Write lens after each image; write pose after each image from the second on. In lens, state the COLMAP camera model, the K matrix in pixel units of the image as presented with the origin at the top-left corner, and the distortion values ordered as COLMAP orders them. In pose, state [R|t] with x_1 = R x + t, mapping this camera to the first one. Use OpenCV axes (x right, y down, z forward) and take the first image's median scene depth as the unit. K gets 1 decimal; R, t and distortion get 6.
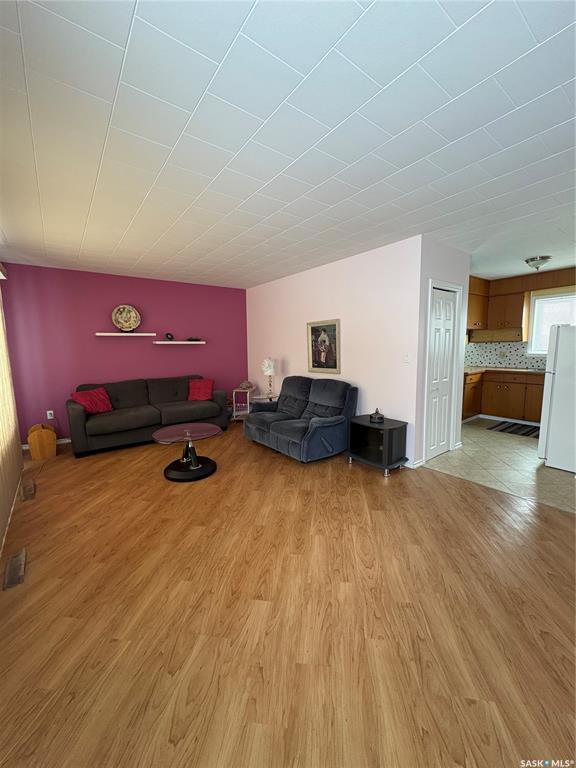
lens RADIAL K [[305.4, 0, 288.0], [0, 305.4, 384.0], [0, 0, 1]] dist [0.001636, 0.000154]
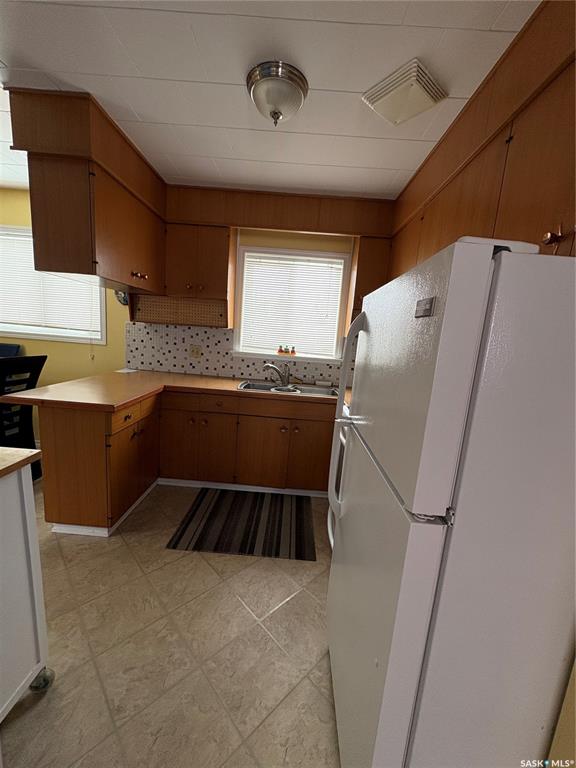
lens RADIAL K [[305.4, 0, 288.0], [0, 305.4, 384.0], [0, 0, 1]] dist [0.001636, 0.000154]
pose [[0.617132, -0.062356, 0.784385, 0.319458], [0.007969, 0.997299, 0.073012, -0.062876], [-0.786820, -0.038808, 0.615962, 0.456169]]
